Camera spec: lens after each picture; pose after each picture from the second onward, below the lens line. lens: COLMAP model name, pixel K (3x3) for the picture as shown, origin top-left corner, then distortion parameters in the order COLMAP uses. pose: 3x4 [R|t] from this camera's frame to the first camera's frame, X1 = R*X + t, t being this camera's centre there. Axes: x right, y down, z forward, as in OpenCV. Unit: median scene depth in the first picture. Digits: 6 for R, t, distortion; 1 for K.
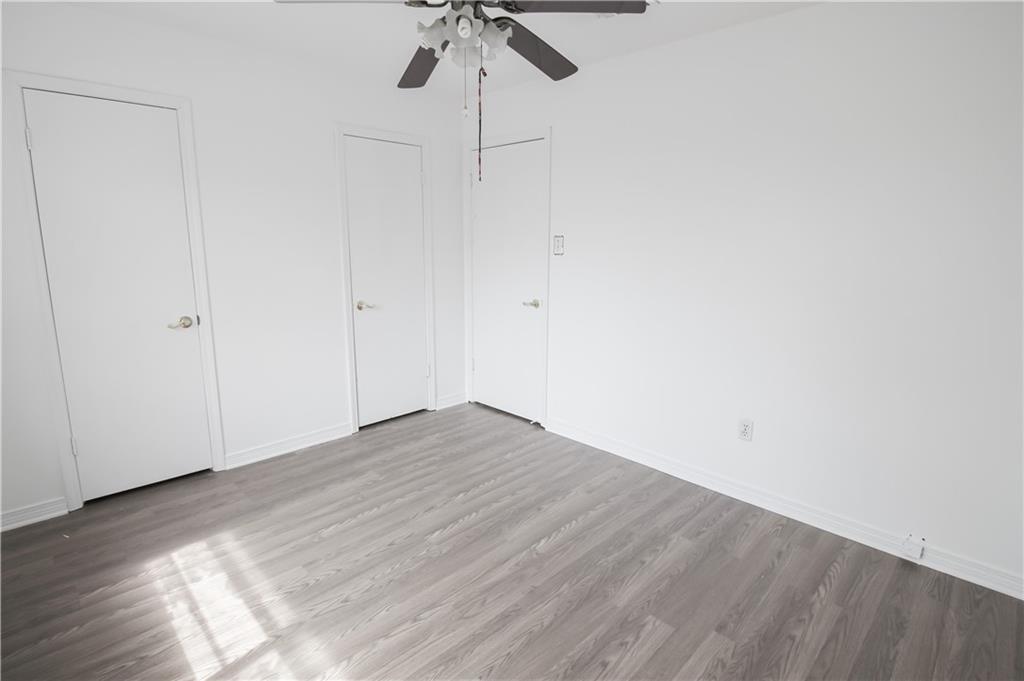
lens RADIAL K [[495.9, 0, 511.7], [0, 495.9, 332.1], [0, 0, 1]] dist [-0.000170, -0.000328]
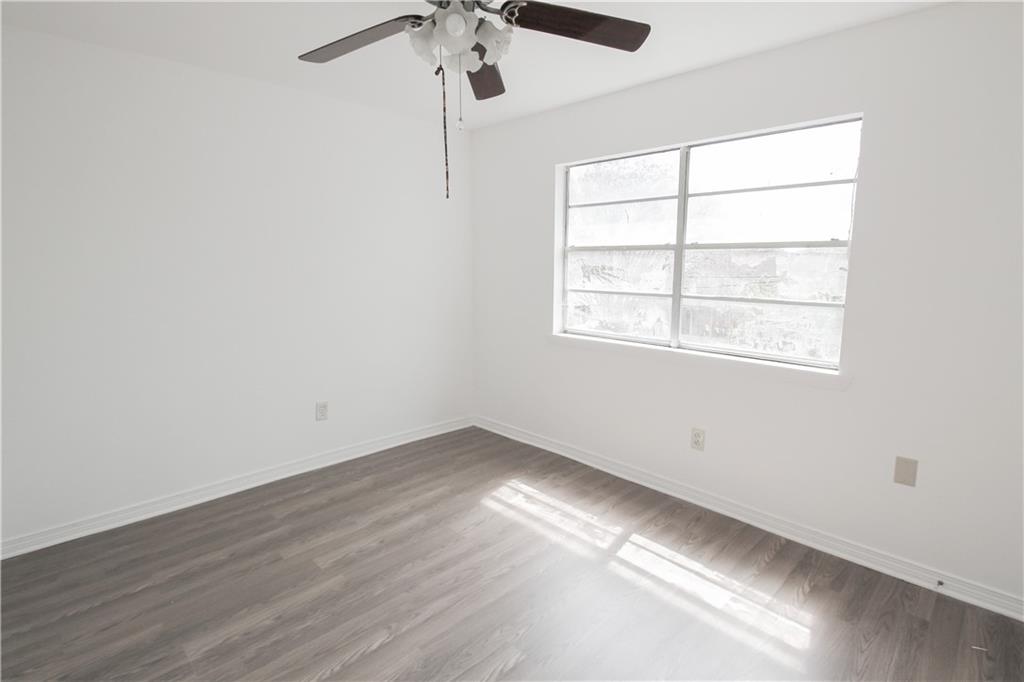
lens RADIAL K [[495.9, 0, 511.7], [0, 495.9, 332.6], [0, 0, 1]] dist [-0.000170, -0.000328]
pose [[-0.999804, -0.013156, 0.014799, -0.191789], [-0.007256, 0.938809, 0.344361, -0.385704], [-0.018424, 0.344186, -0.938721, 1.865950]]
